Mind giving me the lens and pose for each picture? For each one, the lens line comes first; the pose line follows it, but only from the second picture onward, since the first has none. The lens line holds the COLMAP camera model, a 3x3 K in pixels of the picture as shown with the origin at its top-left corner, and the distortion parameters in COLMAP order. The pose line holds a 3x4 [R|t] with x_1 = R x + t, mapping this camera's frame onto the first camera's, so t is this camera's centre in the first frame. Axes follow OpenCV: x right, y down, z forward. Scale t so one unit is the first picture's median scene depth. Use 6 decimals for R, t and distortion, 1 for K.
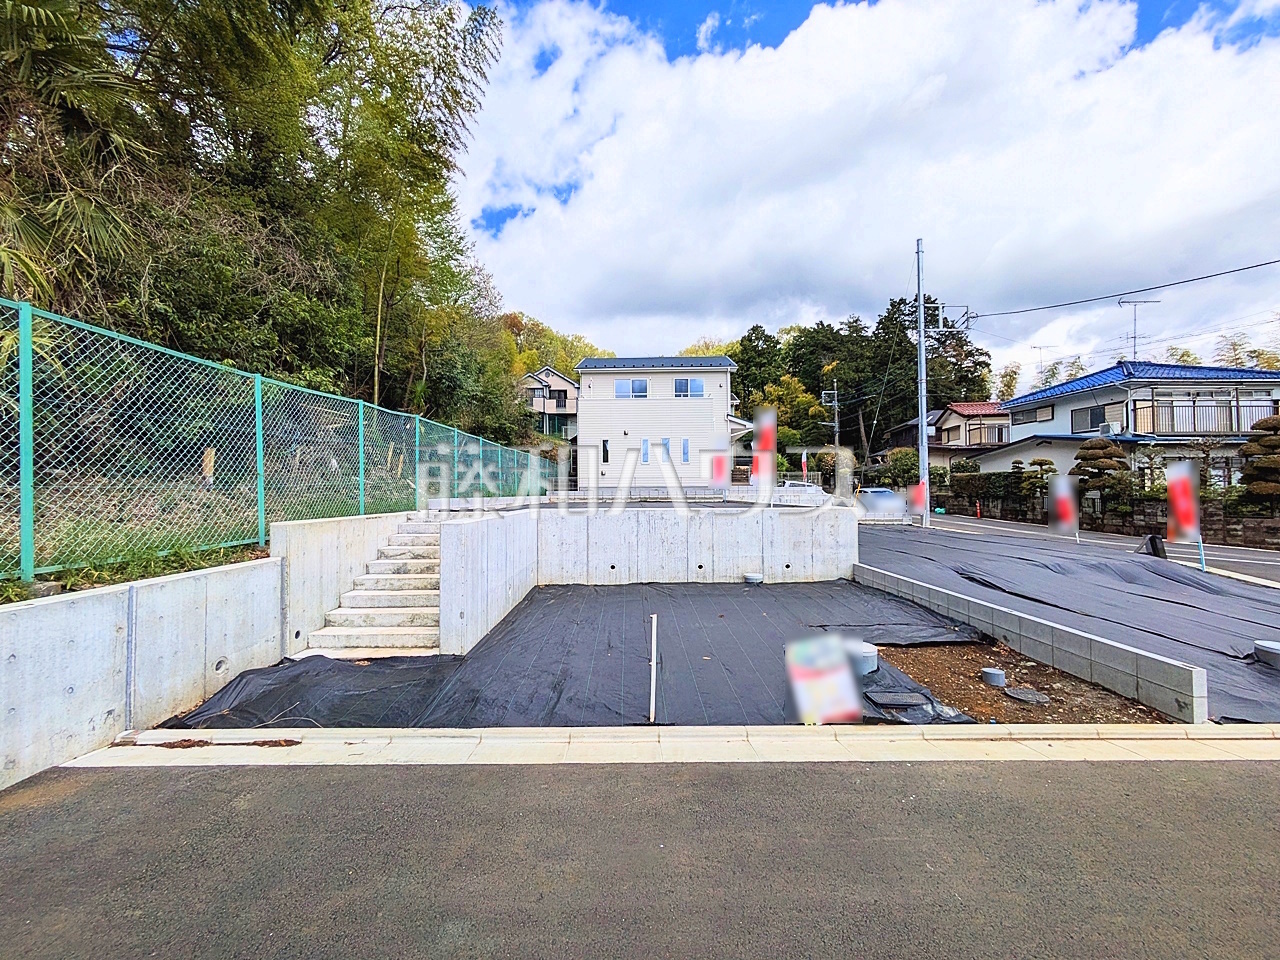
lens RADIAL K [[509.8, 0, 640.0], [0, 509.8, 480.0], [0, 0, 1]] dist [0.009882, 0.000506]
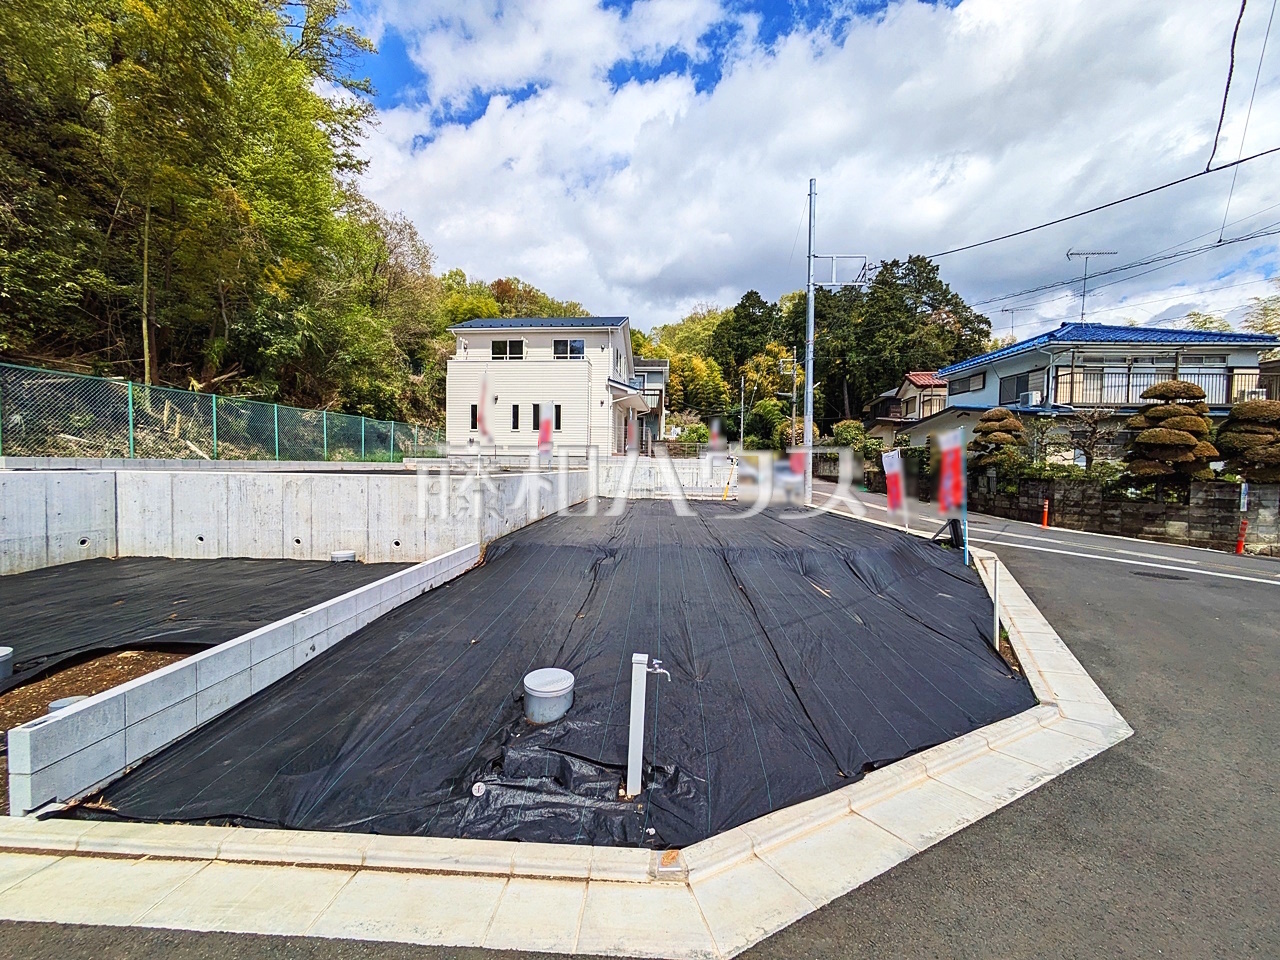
lens RADIAL K [[509.8, 0, 640.0], [0, 509.8, 480.0], [0, 0, 1]] dist [0.009882, 0.000506]
pose [[0.997888, 0.021339, -0.061352, 0.310002], [-0.018105, 0.998442, 0.052786, 0.004677], [0.062382, -0.051564, 0.996719, 0.076140]]
